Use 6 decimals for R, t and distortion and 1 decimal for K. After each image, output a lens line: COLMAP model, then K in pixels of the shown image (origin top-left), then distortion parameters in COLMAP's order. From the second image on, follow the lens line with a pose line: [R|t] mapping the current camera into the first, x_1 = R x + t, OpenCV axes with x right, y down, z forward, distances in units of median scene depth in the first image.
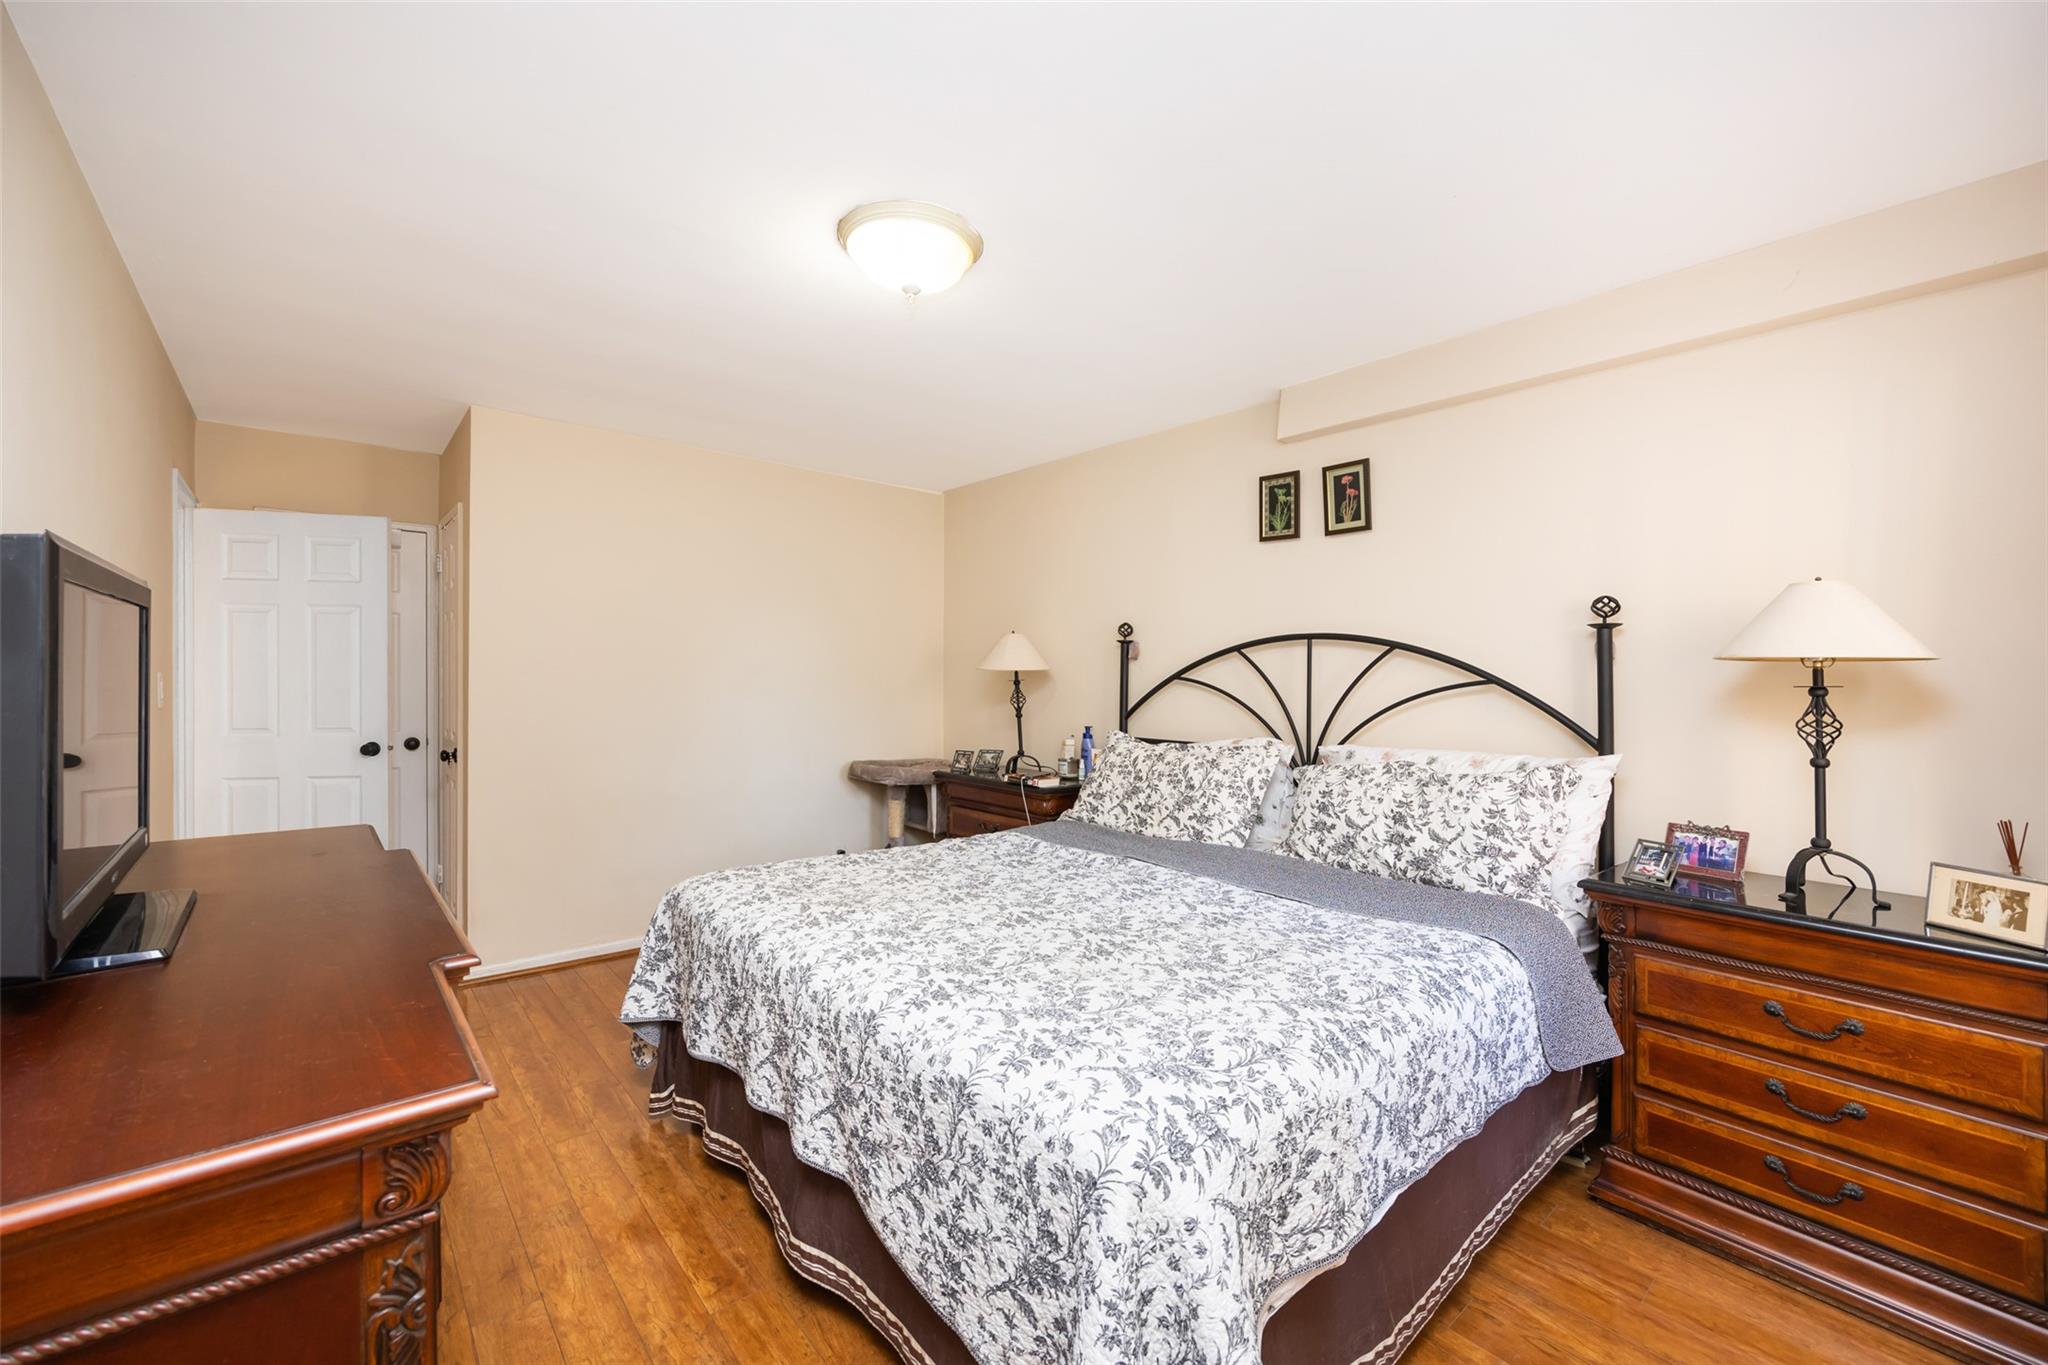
lens RADIAL K [[873.7, 0, 1037.4], [0, 873.7, 682.2], [0, 0, 1]] dist [-0.001218, 0.000179]
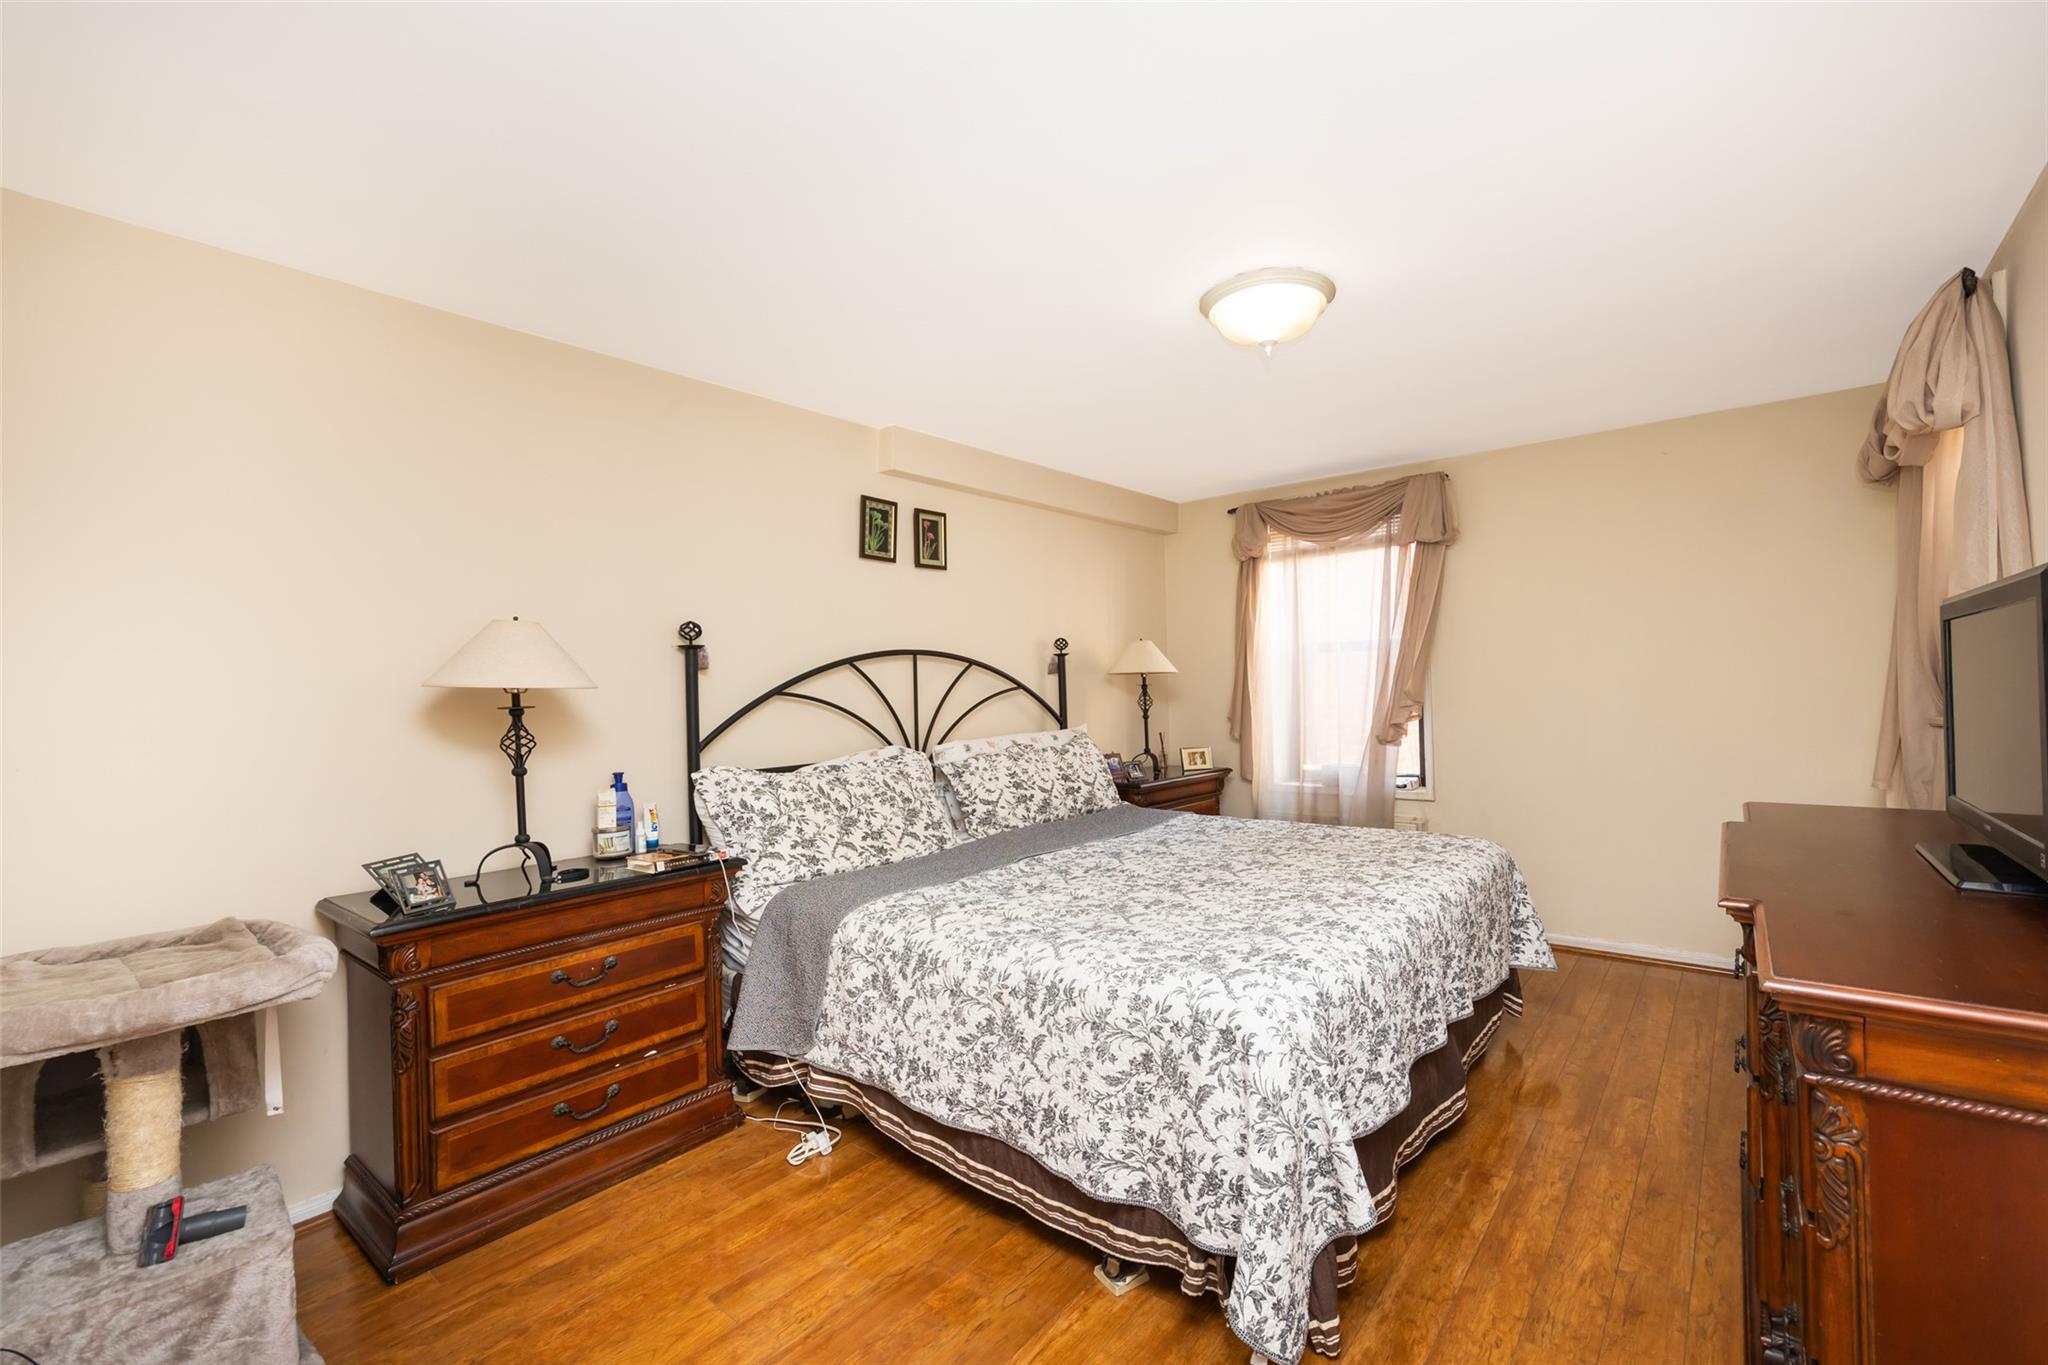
lens RADIAL K [[873.7, 0, 1037.4], [0, 873.7, 682.2], [0, 0, 1]] dist [-0.001218, 0.000179]
pose [[-0.190872, 0.006767, 0.981592, -0.820035], [0.037187, 0.999308, 0.000341, -0.007823], [-0.980910, 0.036568, -0.190992, 1.040520]]
